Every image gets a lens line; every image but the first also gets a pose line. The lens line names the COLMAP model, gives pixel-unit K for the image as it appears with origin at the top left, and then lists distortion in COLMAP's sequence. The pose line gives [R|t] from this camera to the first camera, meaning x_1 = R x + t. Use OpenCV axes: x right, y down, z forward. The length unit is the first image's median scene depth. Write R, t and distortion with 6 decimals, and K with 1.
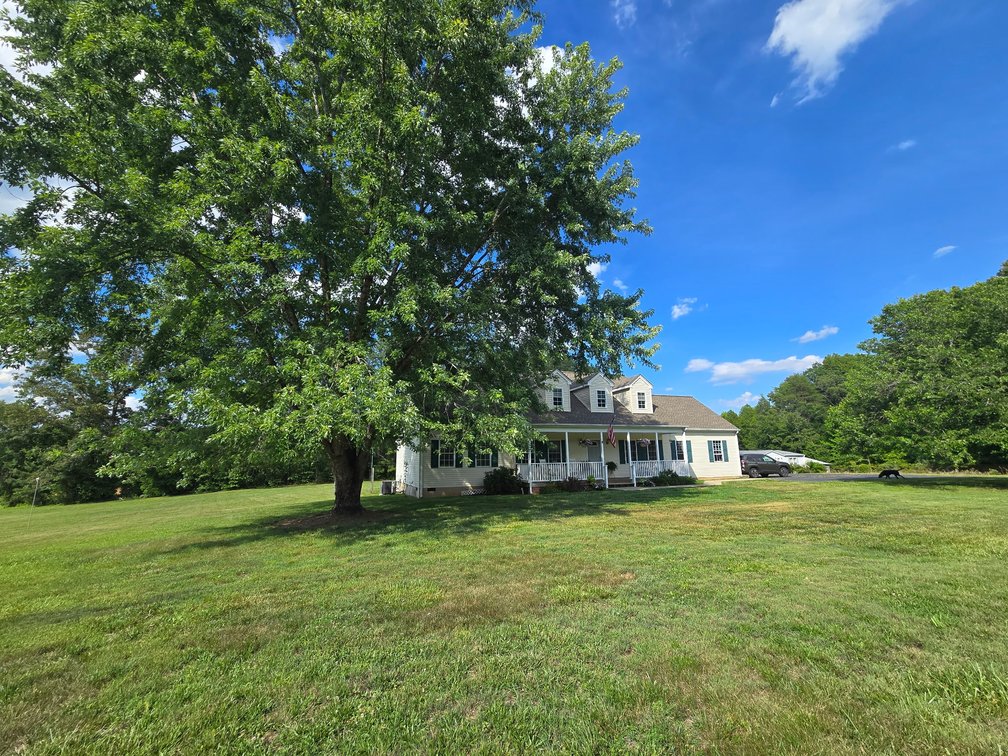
lens RADIAL K [[419.5, 0, 504.0], [0, 419.5, 378.0], [0, 0, 1]] dist [-0.001014, -0.000102]
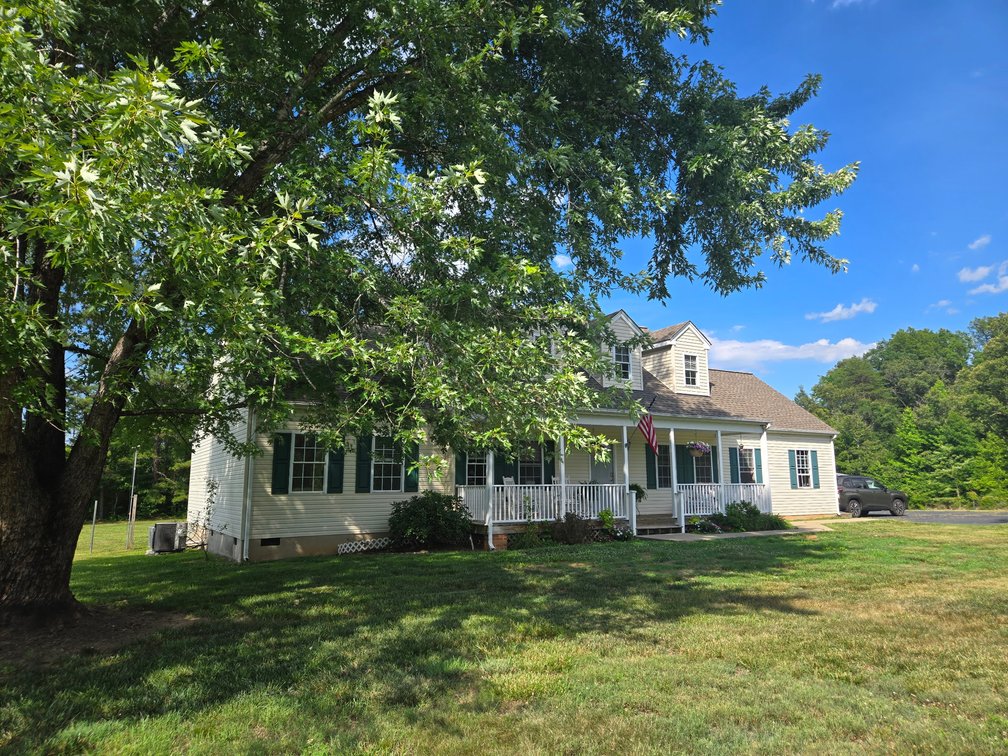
lens RADIAL K [[680.0, 0, 514.6], [0, 680.0, 375.0], [0, 0, 1]] dist [0.056510, -0.001752]
pose [[0.982733, 0.040062, 0.180643, -0.049410], [-0.046384, 0.998445, 0.030912, 0.046328], [-0.179124, -0.038757, 0.983063, 0.206075]]
